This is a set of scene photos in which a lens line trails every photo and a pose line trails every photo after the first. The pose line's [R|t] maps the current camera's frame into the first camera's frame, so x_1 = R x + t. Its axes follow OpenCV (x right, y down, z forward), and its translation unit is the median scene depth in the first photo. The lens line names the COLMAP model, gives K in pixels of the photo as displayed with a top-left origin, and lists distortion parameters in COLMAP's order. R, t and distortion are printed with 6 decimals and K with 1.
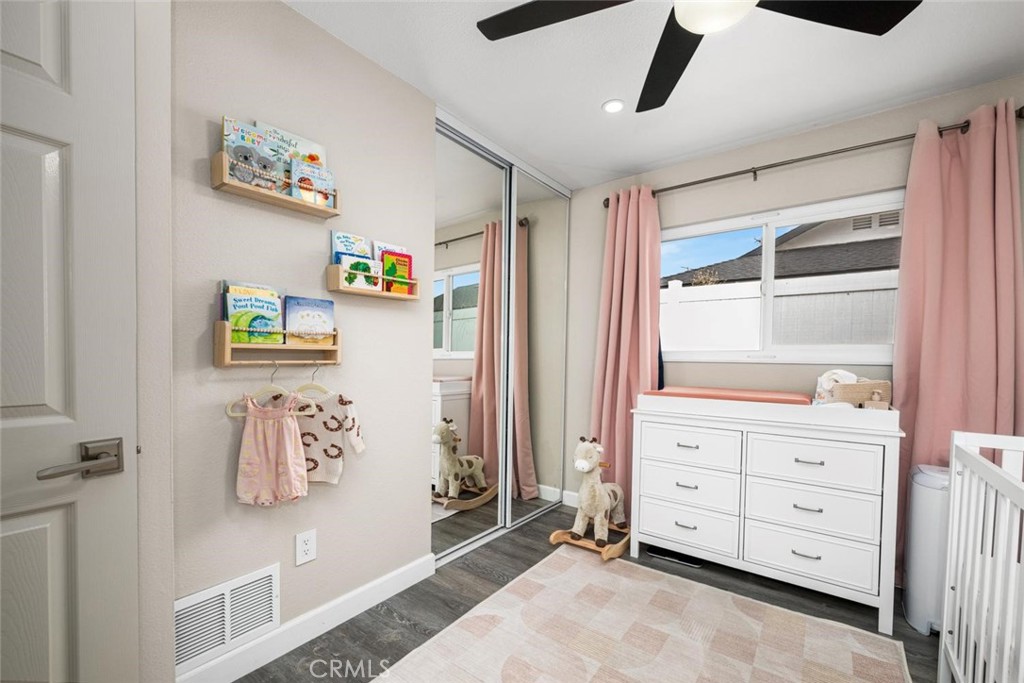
lens RADIAL K [[422.3, 0, 512.2], [0, 422.3, 366.8], [0, 0, 1]] dist [0.001075, 0.000327]
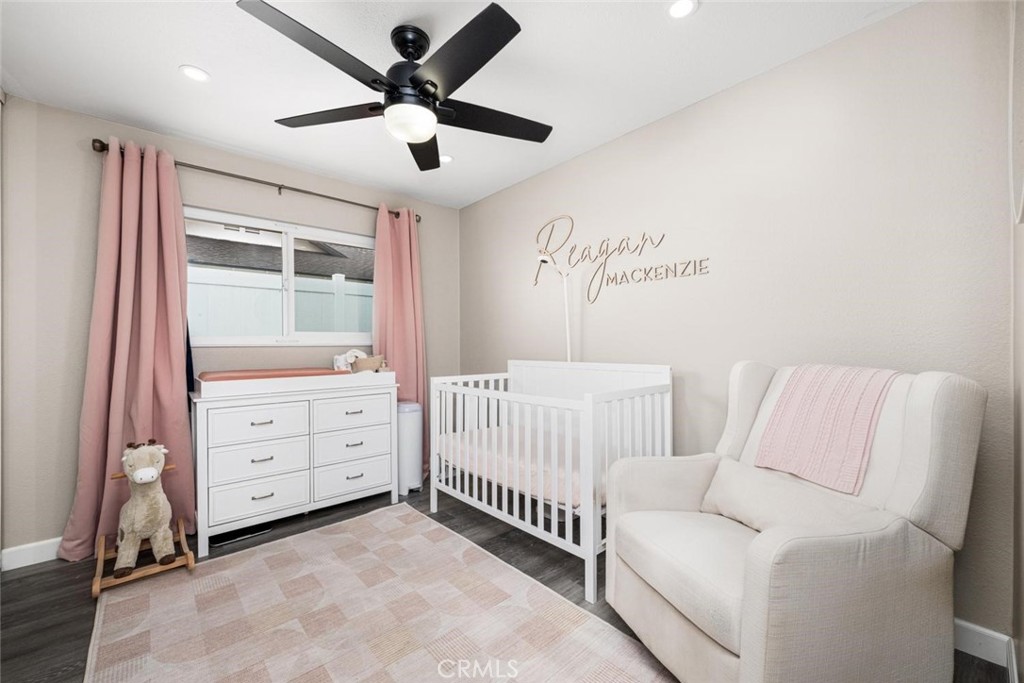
lens RADIAL K [[415.2, 0, 515.8], [0, 415.2, 338.6], [0, 0, 1]] dist [0.000167, 0.000066]
pose [[0.197547, -0.002513, 0.980290, -0.617499], [0.029921, 0.999546, -0.003468, -0.008864], [-0.979837, 0.030016, 0.197532, 0.165423]]
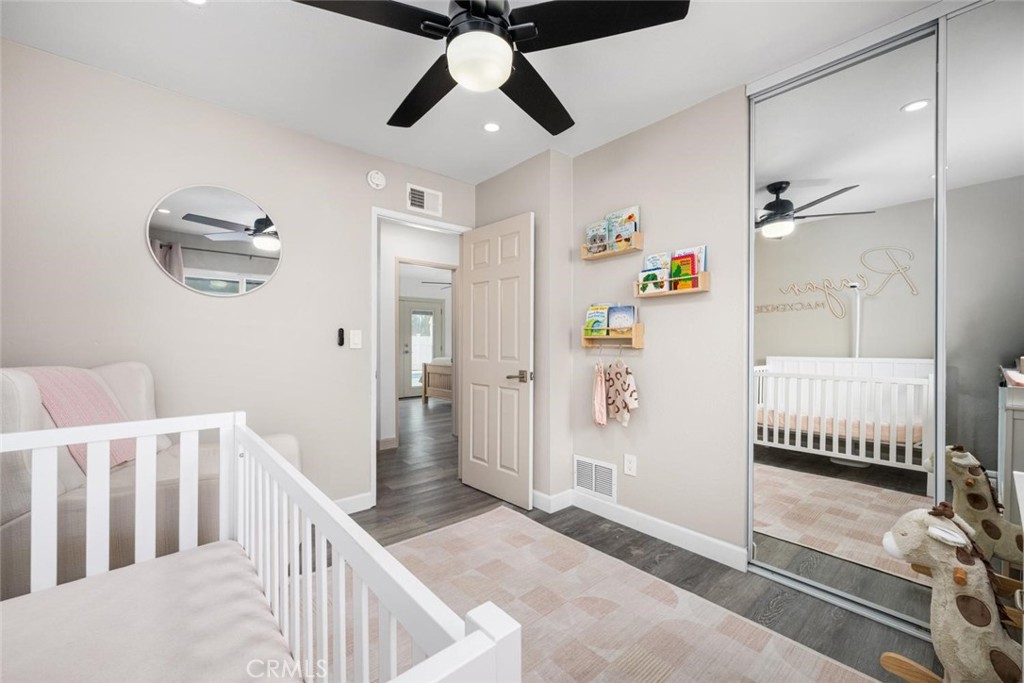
lens RADIAL K [[415.2, 0, 515.8], [0, 415.2, 338.6], [0, 0, 1]] dist [0.000167, 0.000066]
pose [[-0.209236, -0.018897, -0.977683, 0.983228], [-0.029941, 0.999468, -0.012910, -0.005614], [0.977407, 0.026572, -0.209690, 0.800088]]
